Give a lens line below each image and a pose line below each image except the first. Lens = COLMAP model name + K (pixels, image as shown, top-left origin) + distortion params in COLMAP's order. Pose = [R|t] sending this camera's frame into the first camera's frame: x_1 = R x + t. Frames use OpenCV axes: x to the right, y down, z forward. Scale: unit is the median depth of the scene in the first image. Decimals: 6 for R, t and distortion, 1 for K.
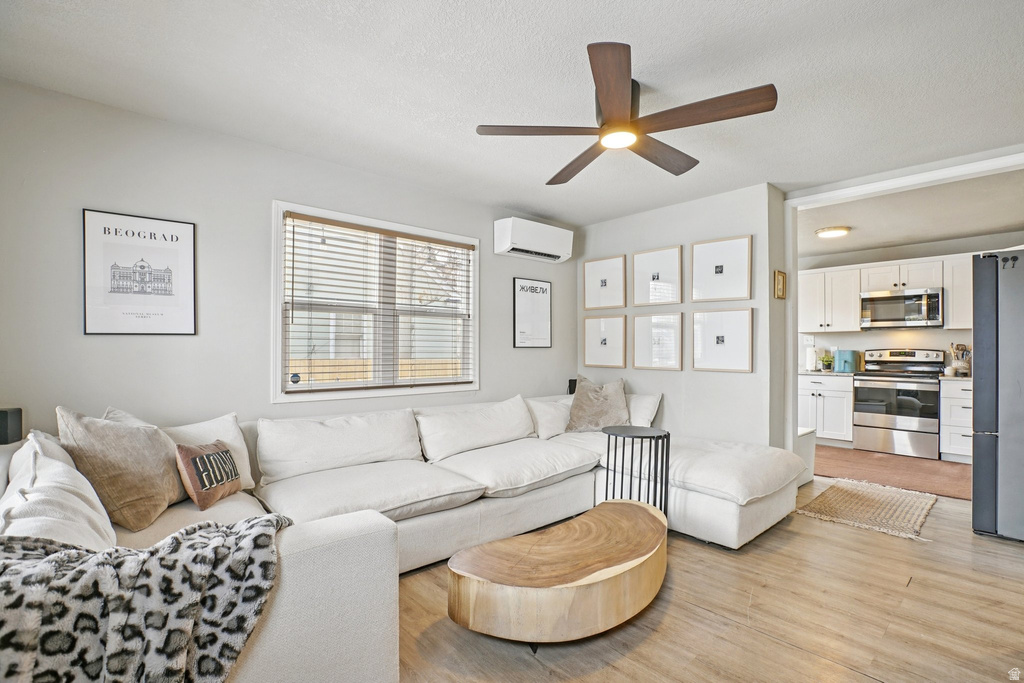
lens RADIAL K [[473.0, 0, 515.9], [0, 473.0, 345.1], [0, 0, 1]] dist [-0.044674, 0.013575]
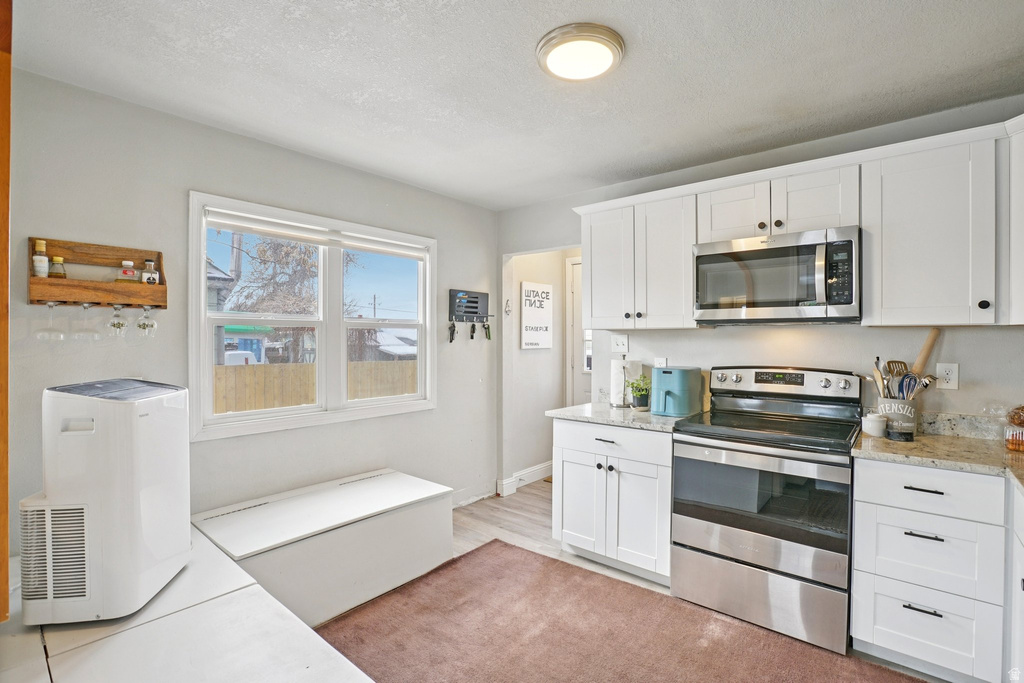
lens RADIAL K [[481.6, 0, 525.8], [0, 481.6, 337.5], [0, 0, 1]] dist [-0.028590, 0.000176]
pose [[0.988731, -0.006617, 0.149557, 0.516705], [0.004782, 0.999909, 0.012624, -0.028714], [-0.149627, -0.011767, 0.988673, 0.566299]]
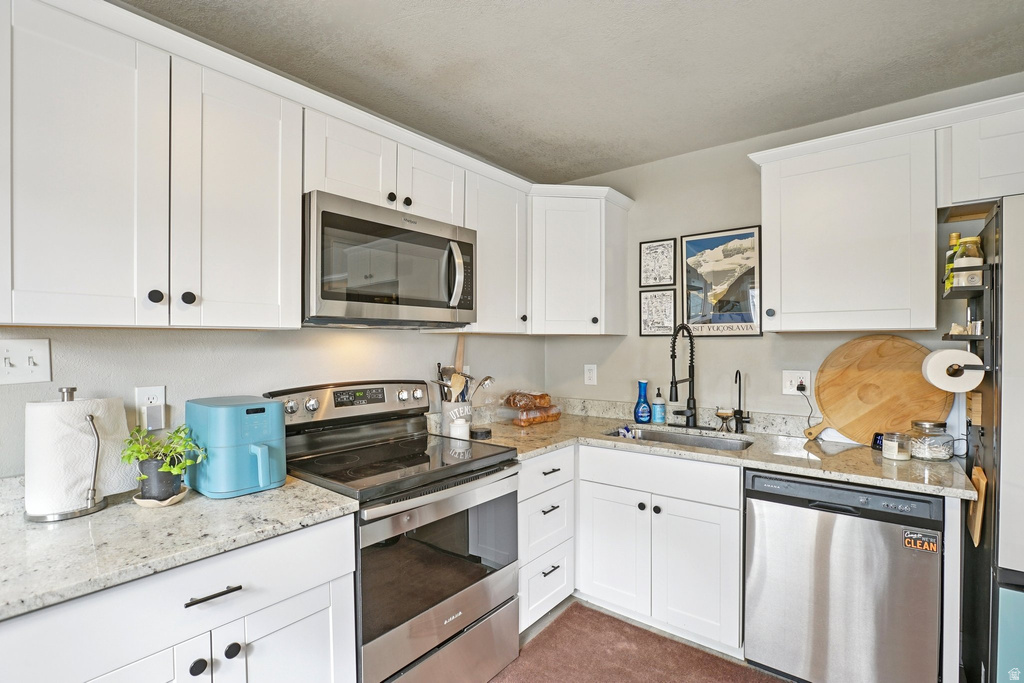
lens RADIAL K [[473.0, 0, 515.9], [0, 473.0, 345.1], [0, 0, 1]] dist [-0.044674, 0.013575]
pose [[-0.165412, -0.011195, 0.986161, 0.457808], [-0.010520, 0.999899, 0.009586, -0.025746], [-0.986168, -0.008789, -0.165513, 0.944221]]
